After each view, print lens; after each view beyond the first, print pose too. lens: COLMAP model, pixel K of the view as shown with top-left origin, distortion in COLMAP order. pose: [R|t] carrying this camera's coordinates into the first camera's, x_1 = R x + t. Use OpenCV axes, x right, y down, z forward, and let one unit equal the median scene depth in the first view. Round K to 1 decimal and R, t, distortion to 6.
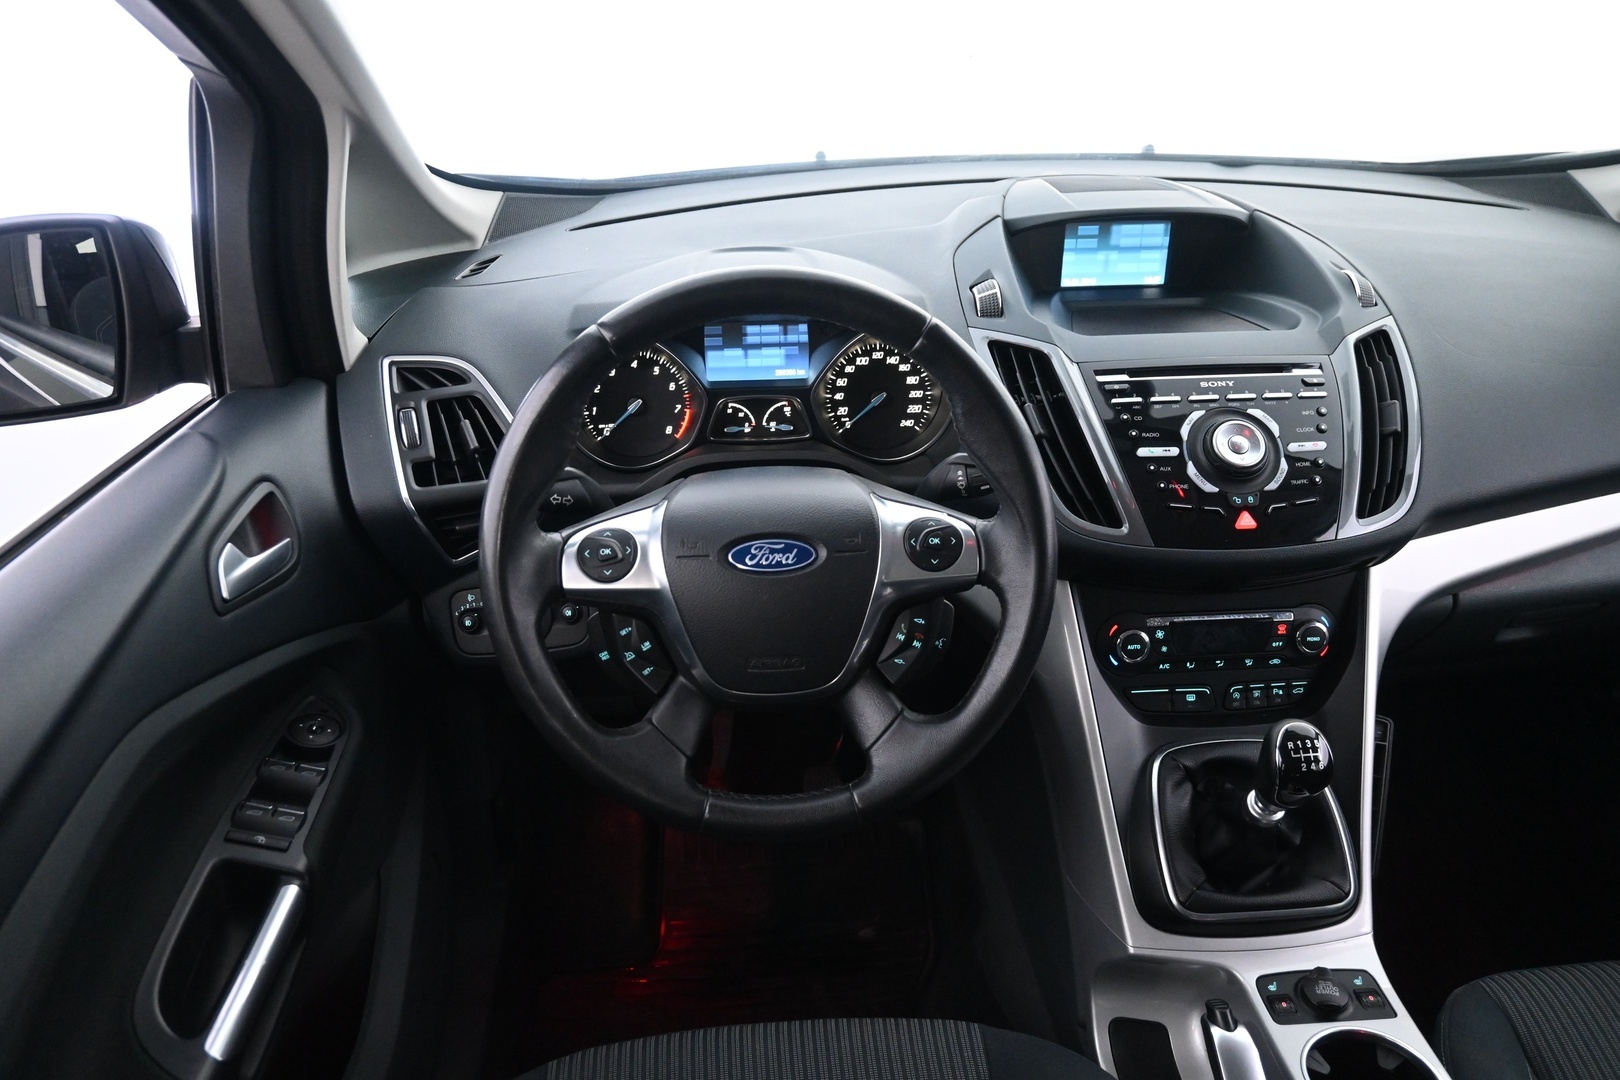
lens RADIAL K [[1219.0, 0, 810.0], [0, 1219.0, 540.0], [0, 0, 1]] dist [0.000374, -0.001975]
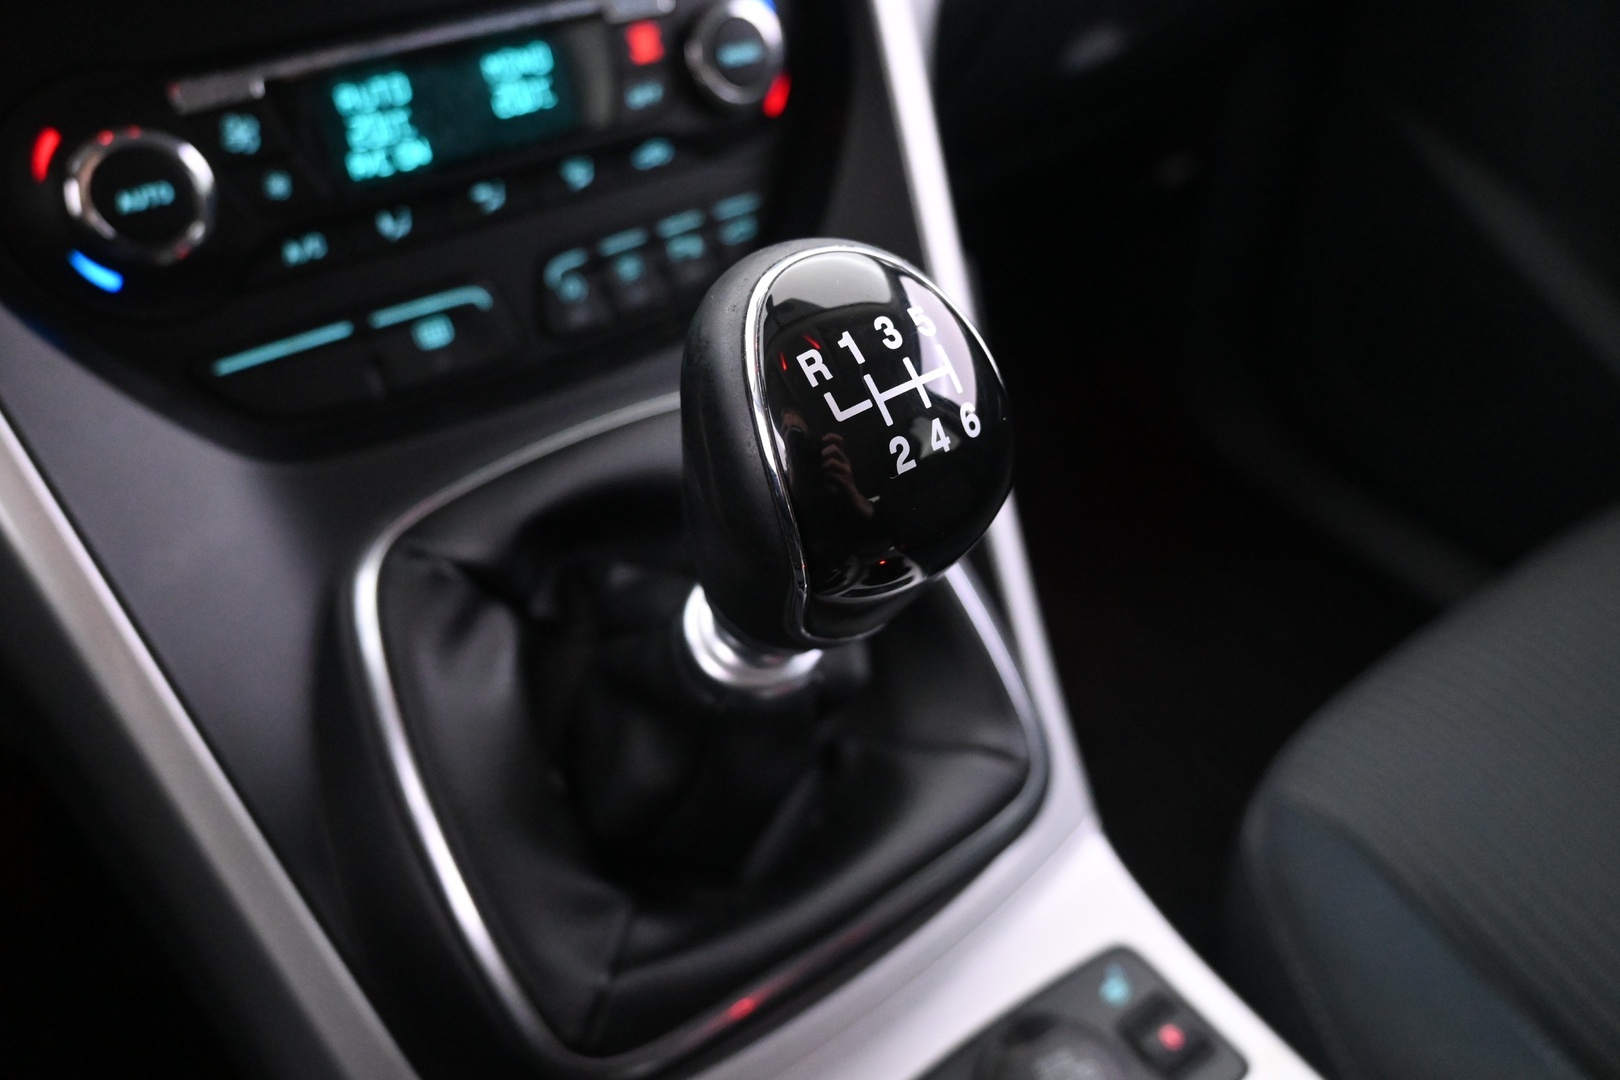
lens RADIAL K [[1219.0, 0, 810.0], [0, 1219.0, 540.0], [0, 0, 1]] dist [0.000374, -0.001975]
pose [[0.854853, -0.332131, 0.398642, 0.257017], [0.235602, 0.932983, 0.272093, 0.118014], [-0.462297, -0.138679, 0.875814, 0.690570]]
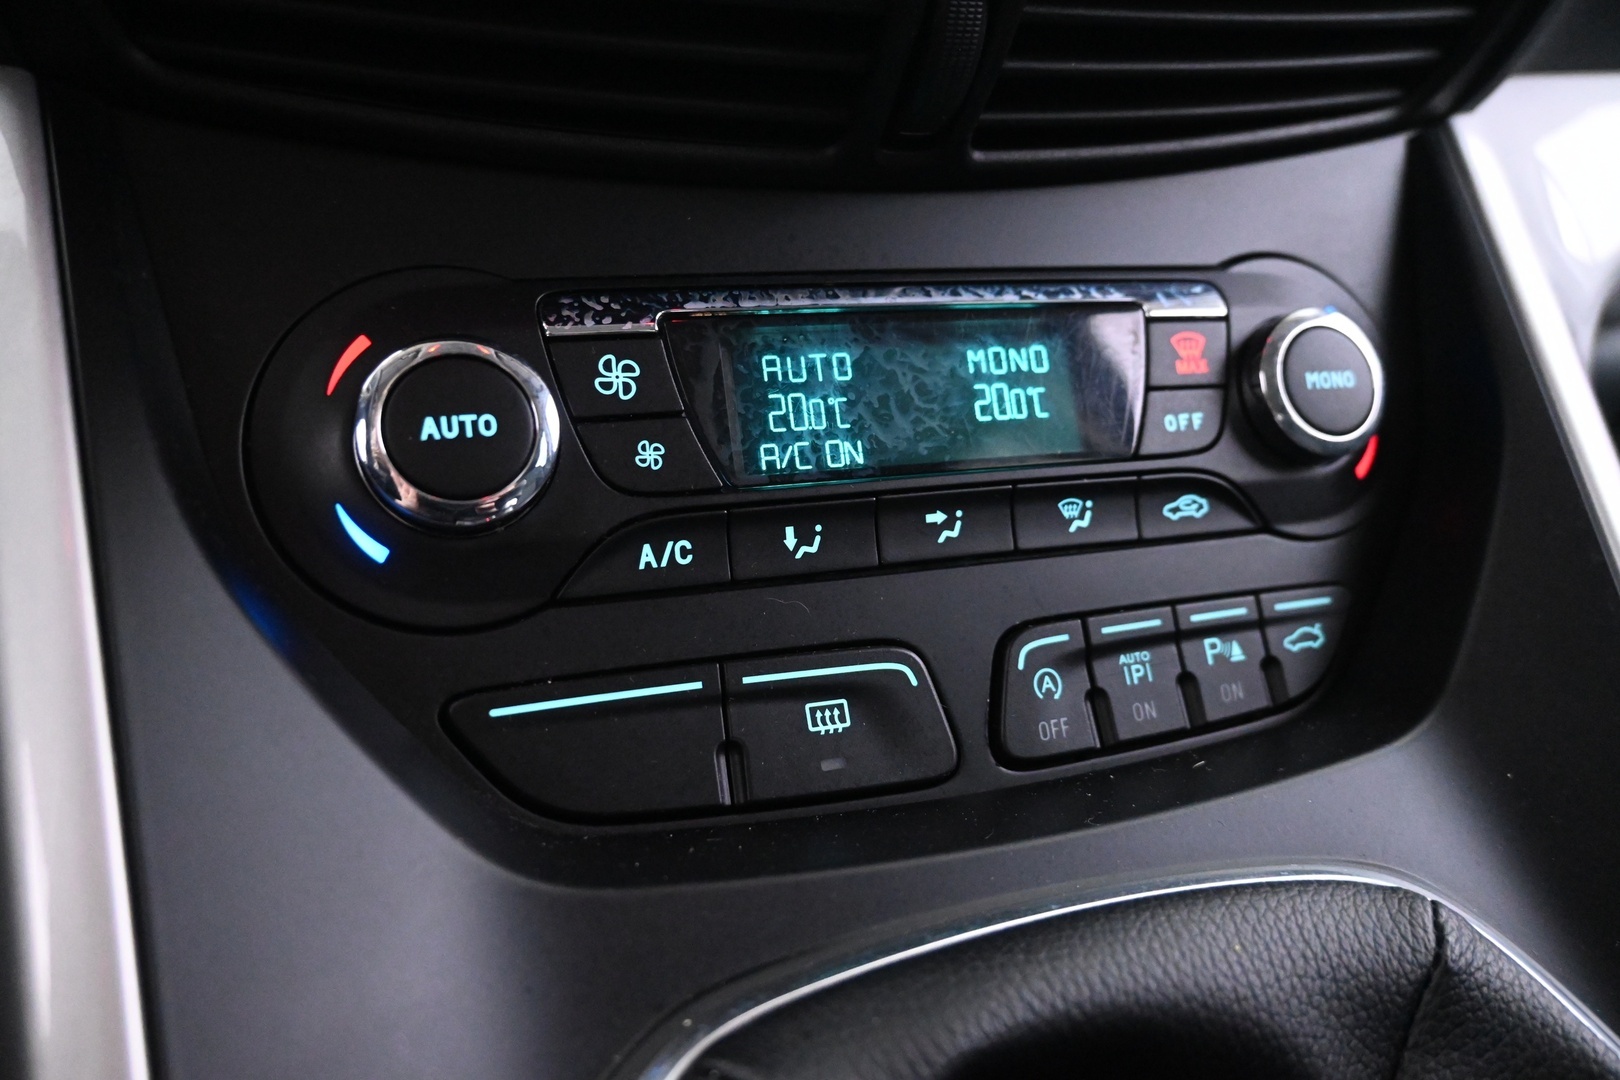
lens RADIAL K [[1219.0, 0, 810.0], [0, 1219.0, 540.0], [0, 0, 1]] dist [0.000374, -0.001975]
pose [[0.967515, -0.066835, 0.243820, 0.268681], [0.120206, 0.970047, -0.211091, 0.143681], [-0.222409, 0.233543, 0.946569, 0.825180]]
